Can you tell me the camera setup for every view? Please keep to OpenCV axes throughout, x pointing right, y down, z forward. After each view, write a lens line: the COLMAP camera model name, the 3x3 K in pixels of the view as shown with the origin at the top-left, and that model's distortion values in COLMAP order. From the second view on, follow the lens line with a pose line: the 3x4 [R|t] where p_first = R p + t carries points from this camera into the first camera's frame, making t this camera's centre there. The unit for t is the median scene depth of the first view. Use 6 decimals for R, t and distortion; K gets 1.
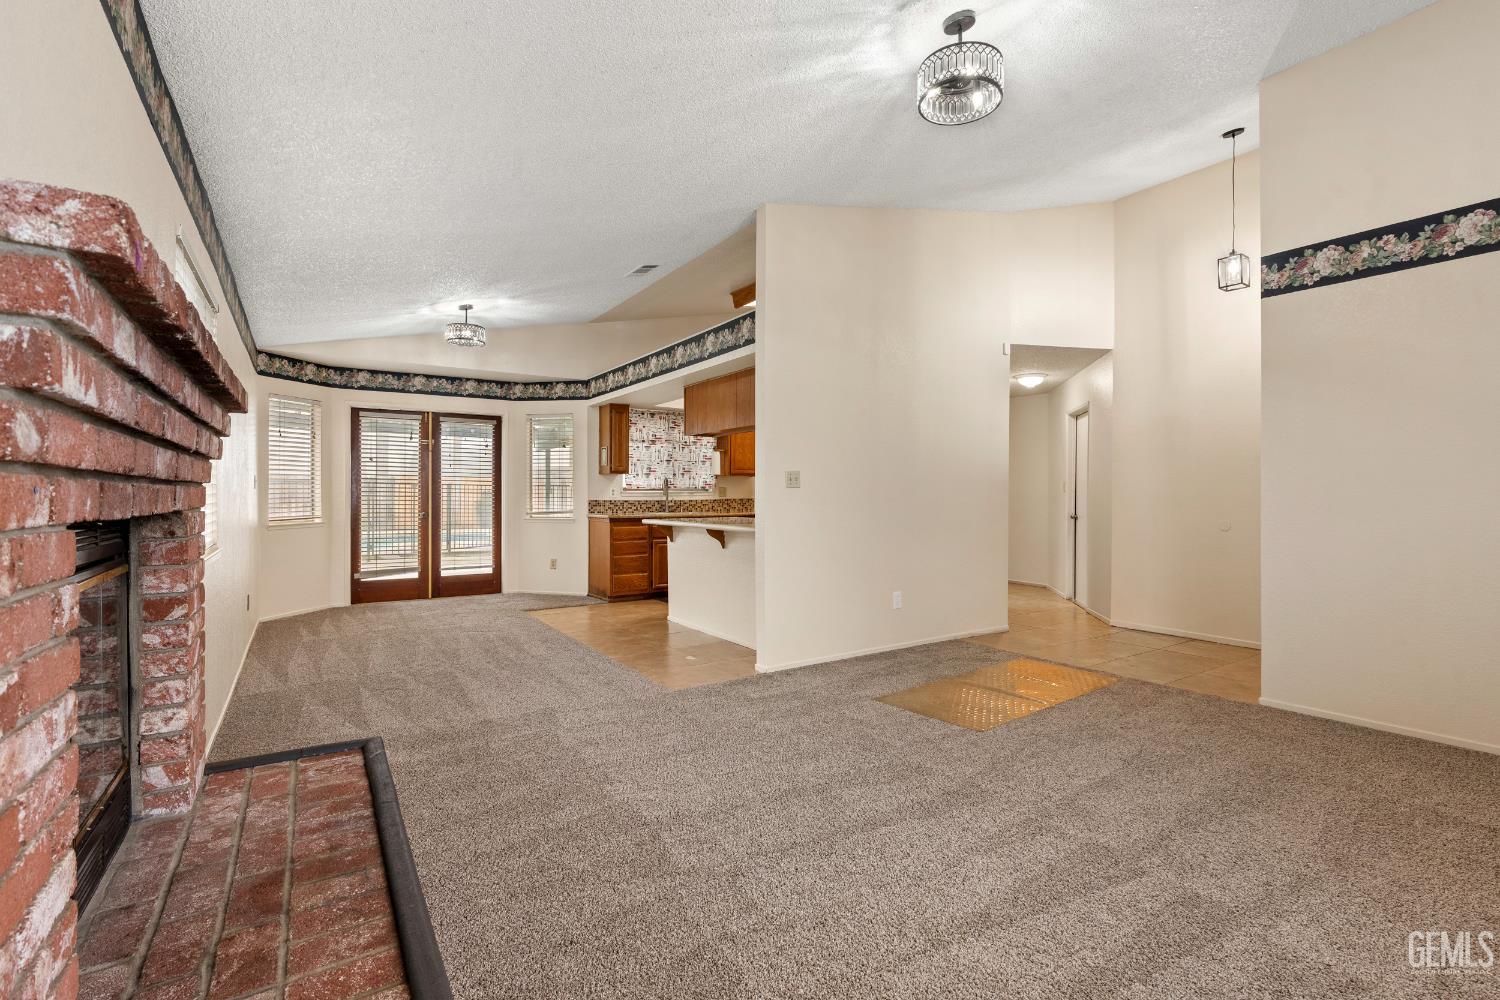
lens RADIAL K [[671.6, 0, 758.8], [0, 671.6, 493.1], [0, 0, 1]] dist [-0.017219, 0.000388]
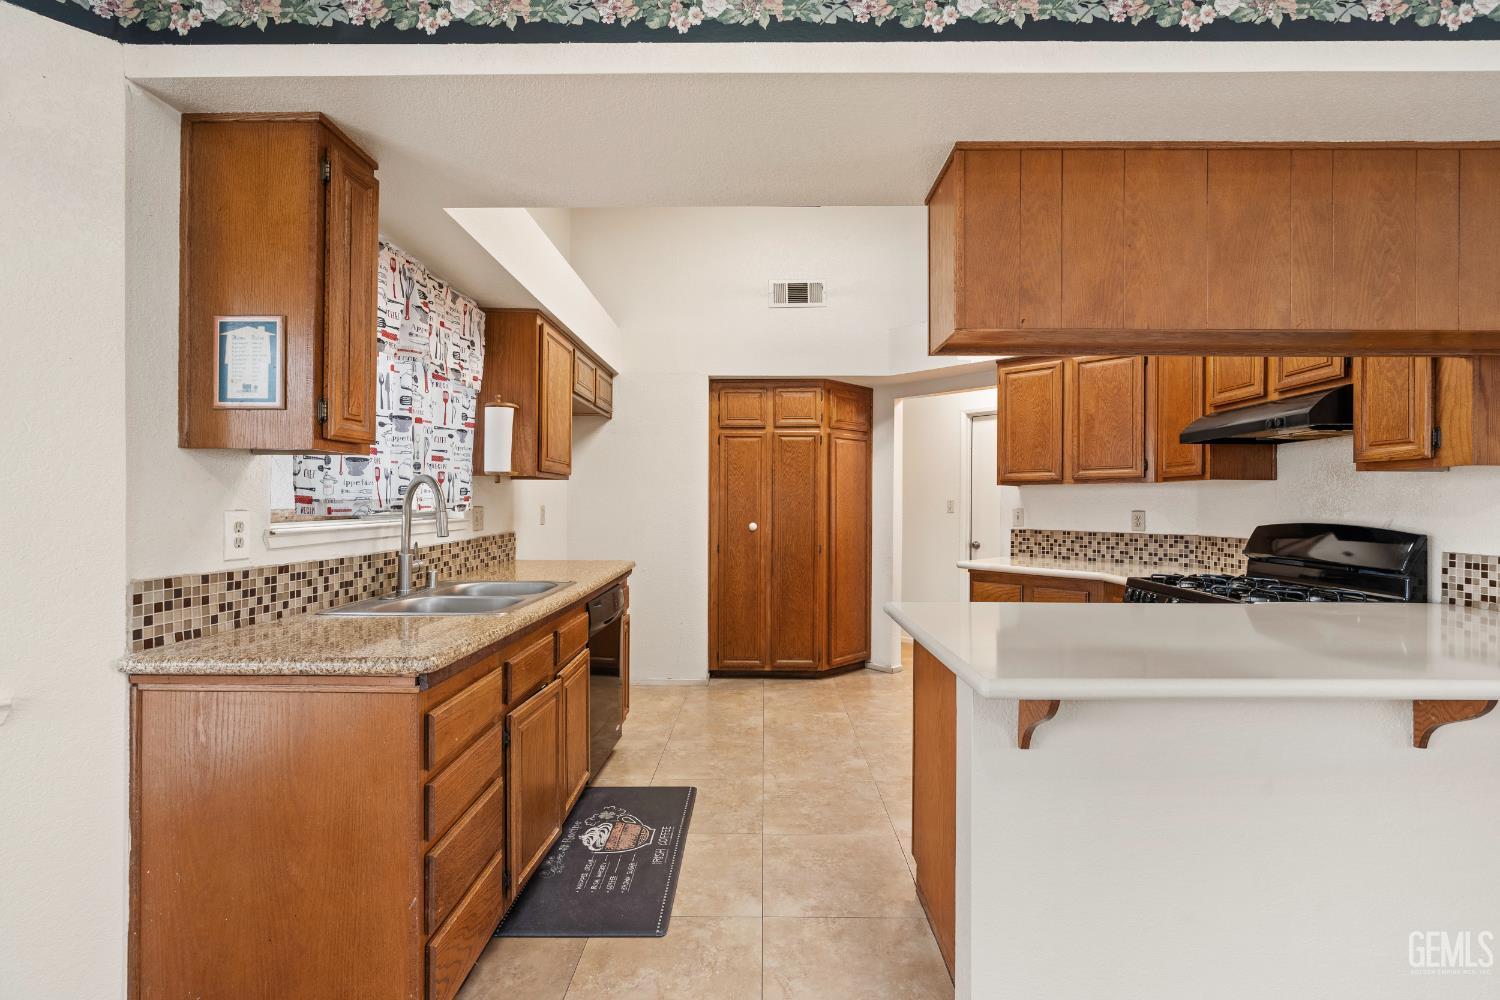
lens RADIAL K [[670.3, 0, 755.5], [0, 670.3, 502.0], [0, 0, 1]] dist [-0.006799, 0.000507]
pose [[0.566617, 0.003687, 0.823973, -0.318134], [-0.005967, 0.999982, -0.000372, -0.013397], [-0.823960, -0.004706, 0.566629, 0.775034]]
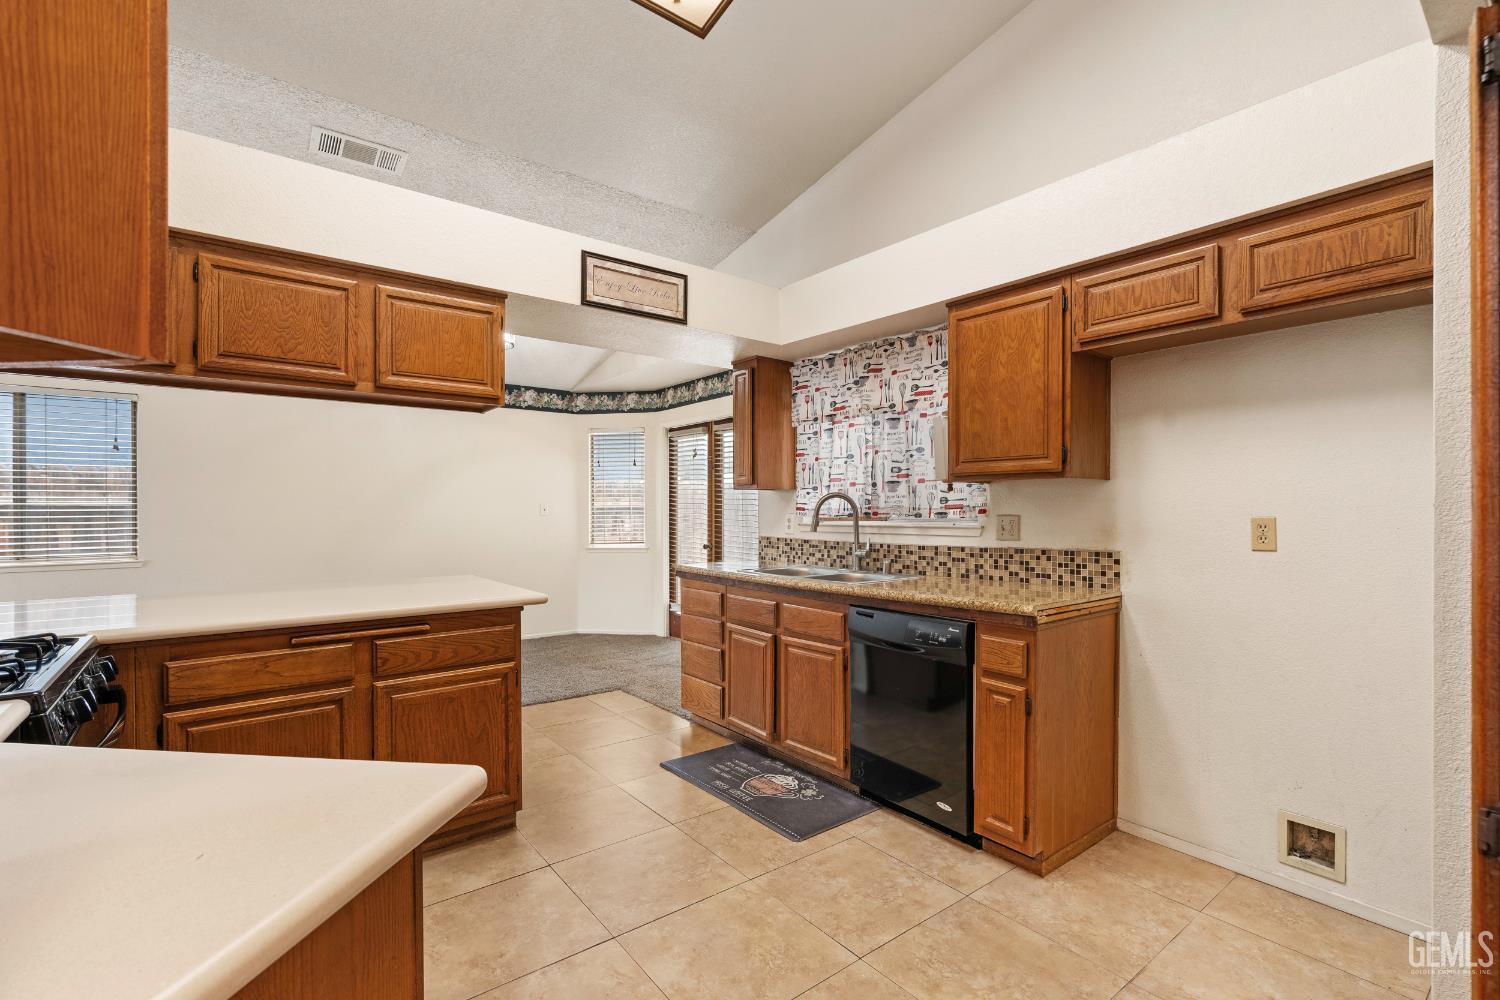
lens RADIAL K [[676.5, 0, 753.4], [0, 676.5, 510.1], [0, 0, 1]] dist [-0.016958, 0.000082]
pose [[0.070881, 0.000650, -0.997485, 0.335023], [0.000653, 1.000000, 0.000698, -0.012906], [0.997485, -0.000701, 0.070881, 0.984082]]
